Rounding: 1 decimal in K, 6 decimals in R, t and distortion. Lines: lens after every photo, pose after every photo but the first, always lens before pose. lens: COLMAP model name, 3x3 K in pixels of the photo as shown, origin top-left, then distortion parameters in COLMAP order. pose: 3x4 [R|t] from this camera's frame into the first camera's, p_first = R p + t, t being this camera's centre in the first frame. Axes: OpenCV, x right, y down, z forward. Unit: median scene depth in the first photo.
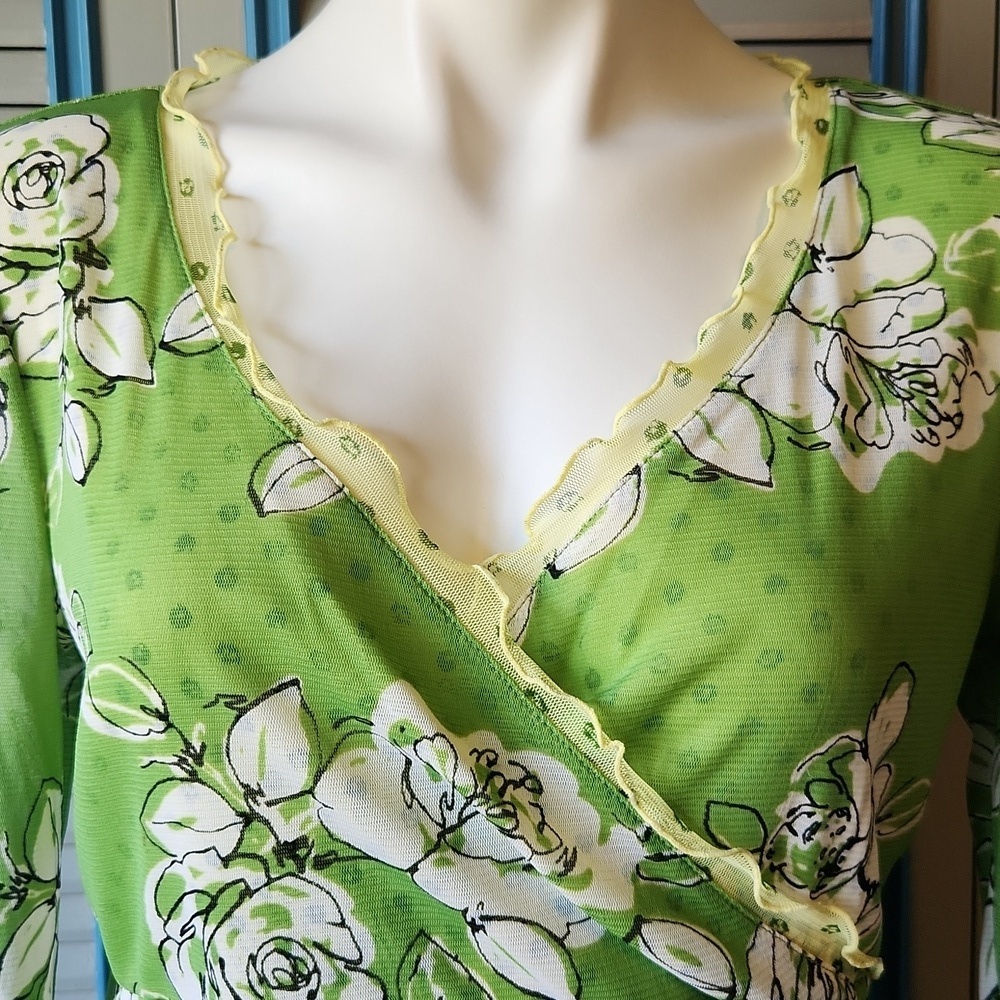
lens RADIAL K [[1510.4, 0, 497.2], [0, 1510.4, 471.9], [0, 0, 1]] dist [0.069609, 0.000000]
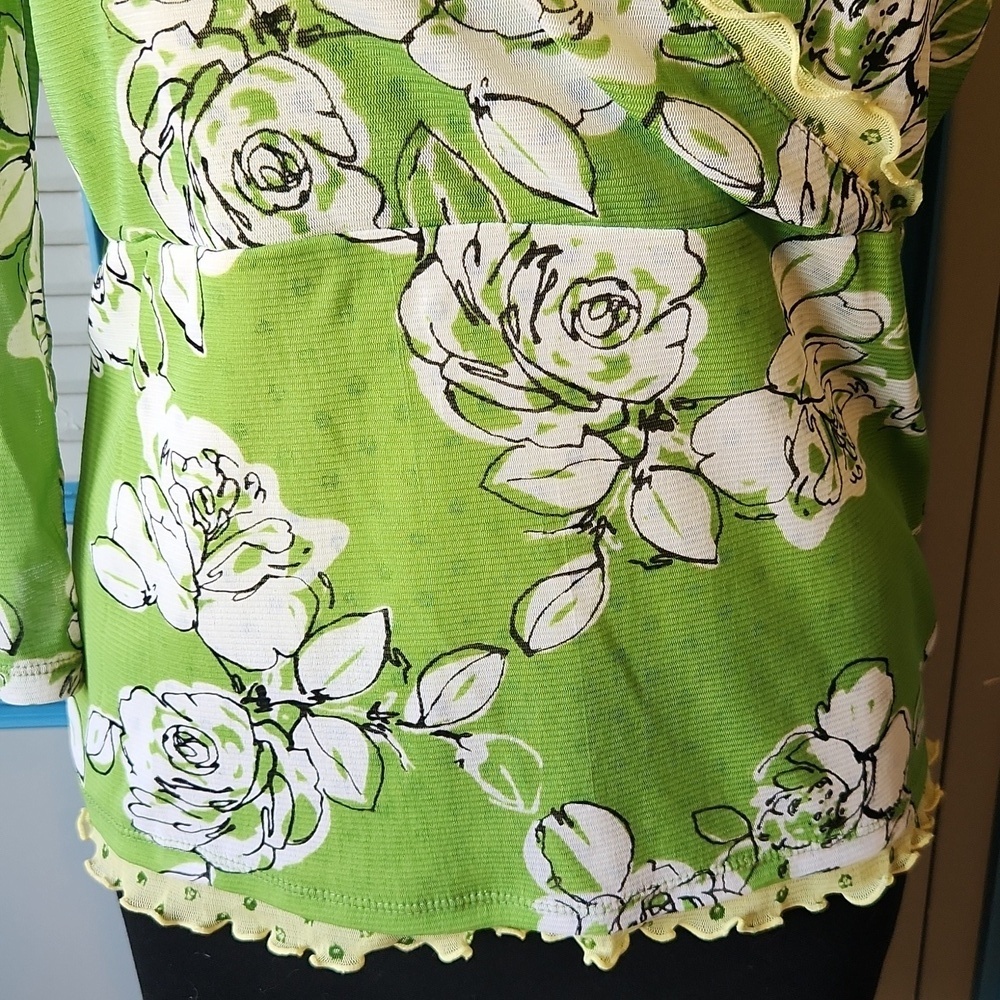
lens RADIAL K [[1510.4, 0, 501.7], [0, 1510.4, 503.8], [0, 0, 1]] dist [0.069609, 0.000000]
pose [[0.999955, -0.001890, -0.009254, 0.006392], [0.004665, 0.950756, 0.309904, 0.225848], [0.008212, -0.309933, 0.950723, 0.064083]]
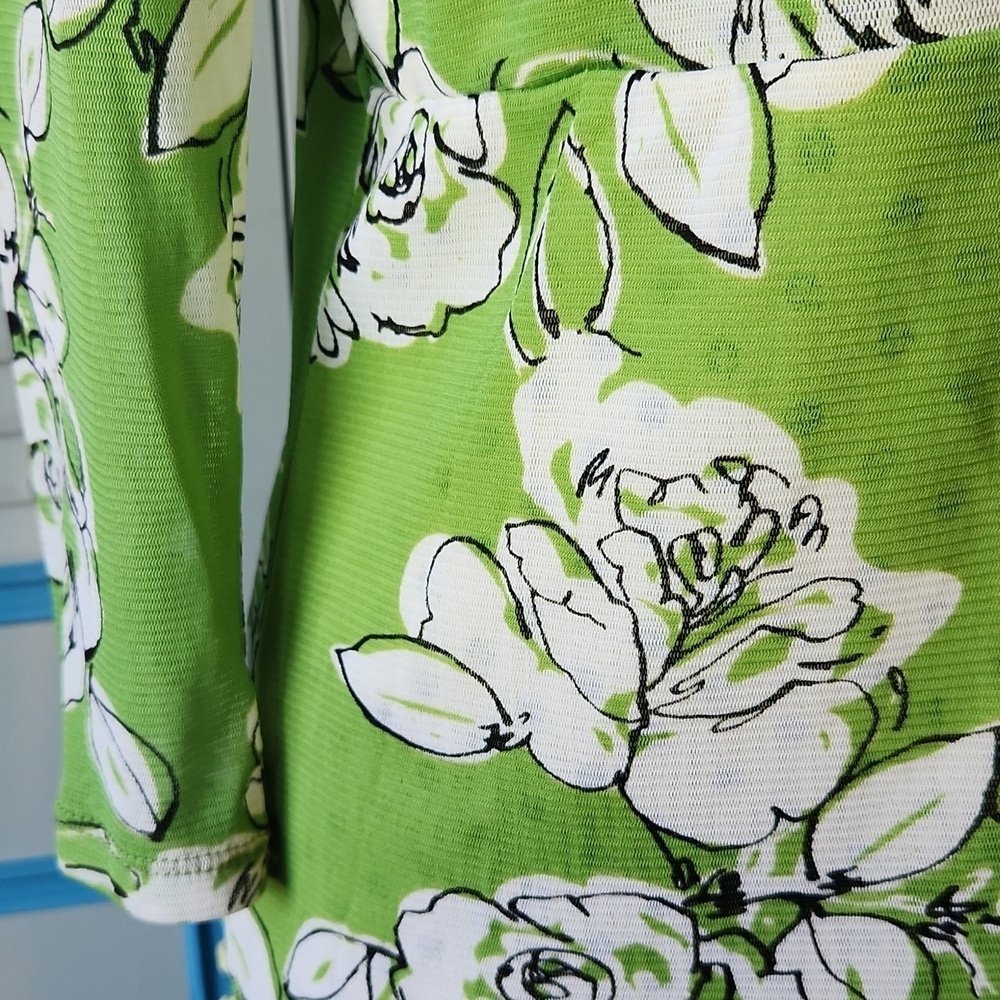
lens RADIAL K [[1510.4, 0, 517.1], [0, 1510.4, 526.0], [0, 0, 1]] dist [0.069609, 0.000000]
pose [[0.977950, -0.072819, 0.195730, -0.371174], [0.012709, 0.956253, 0.292263, 0.363885], [-0.208450, -0.283331, 0.936094, 0.524224]]
